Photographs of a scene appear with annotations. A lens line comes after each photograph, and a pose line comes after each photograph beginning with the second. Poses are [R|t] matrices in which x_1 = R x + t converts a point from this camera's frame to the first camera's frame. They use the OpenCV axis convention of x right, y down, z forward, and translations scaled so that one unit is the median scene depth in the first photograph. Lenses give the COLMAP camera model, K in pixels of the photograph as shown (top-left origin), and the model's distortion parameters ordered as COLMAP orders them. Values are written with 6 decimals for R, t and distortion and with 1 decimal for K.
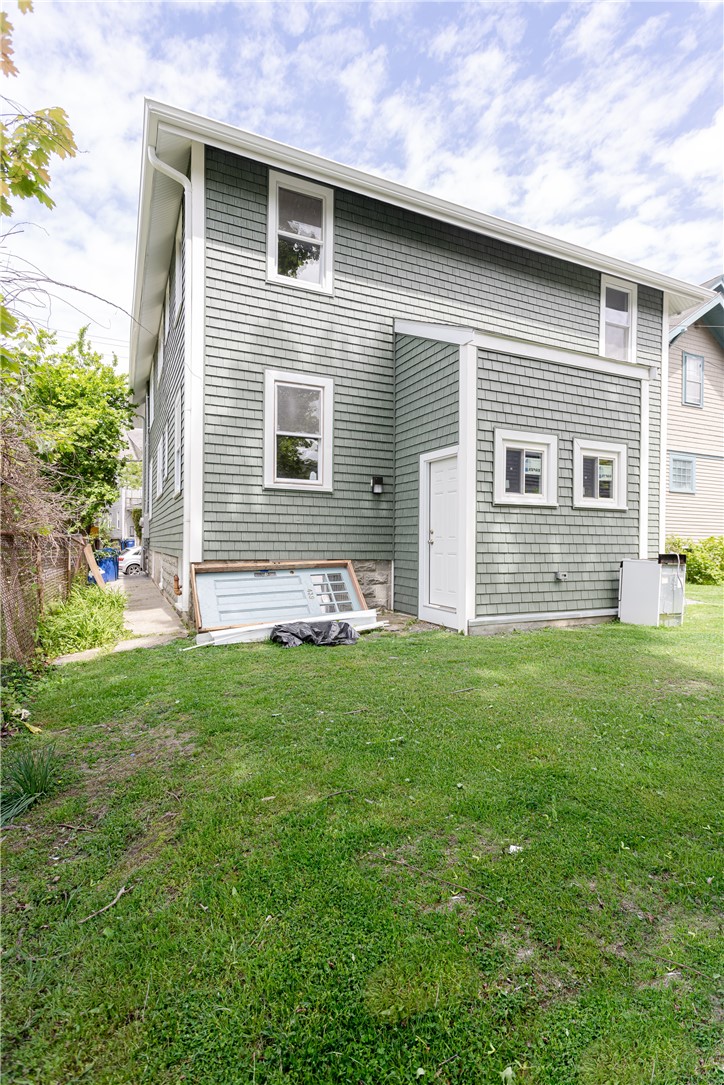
lens RADIAL K [[508.5, 0, 362.0], [0, 508.5, 542.5], [0, 0, 1]] dist [0.001742, -0.001333]
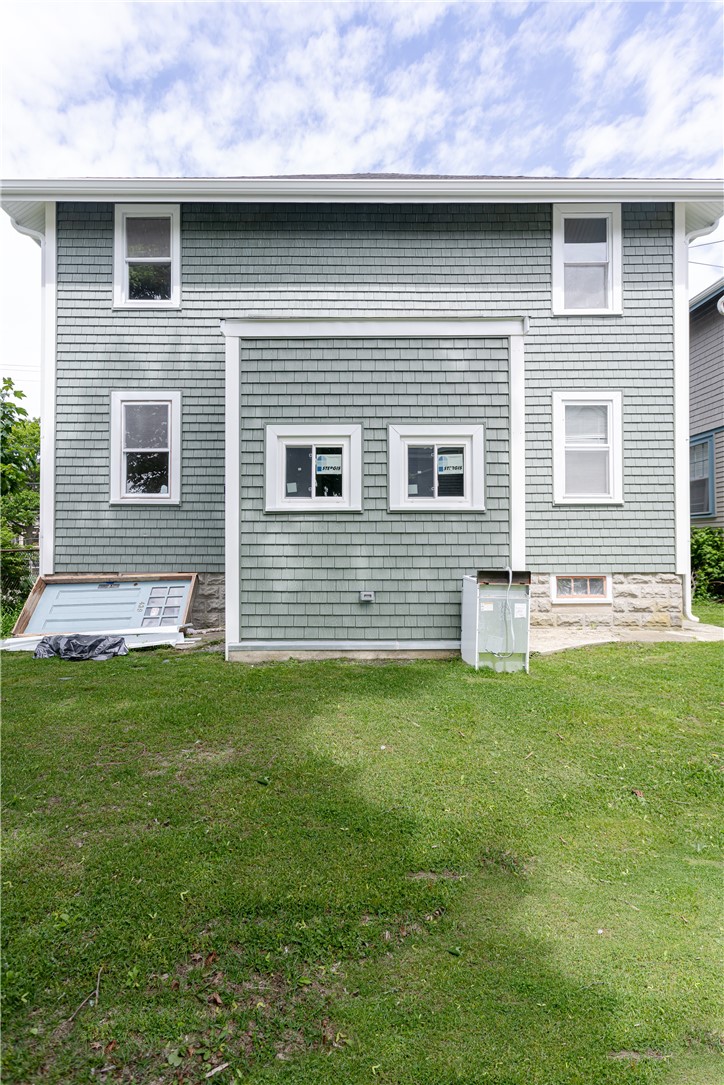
lens RADIAL K [[524.6, 0, 362.0], [0, 524.6, 542.5], [0, 0, 1]] dist [0.001201, 0.001347]
pose [[0.906066, -0.012844, -0.422941, 0.699880], [0.005572, 0.999815, -0.018426, -0.004285], [0.423100, 0.014339, 0.905970, 0.224111]]
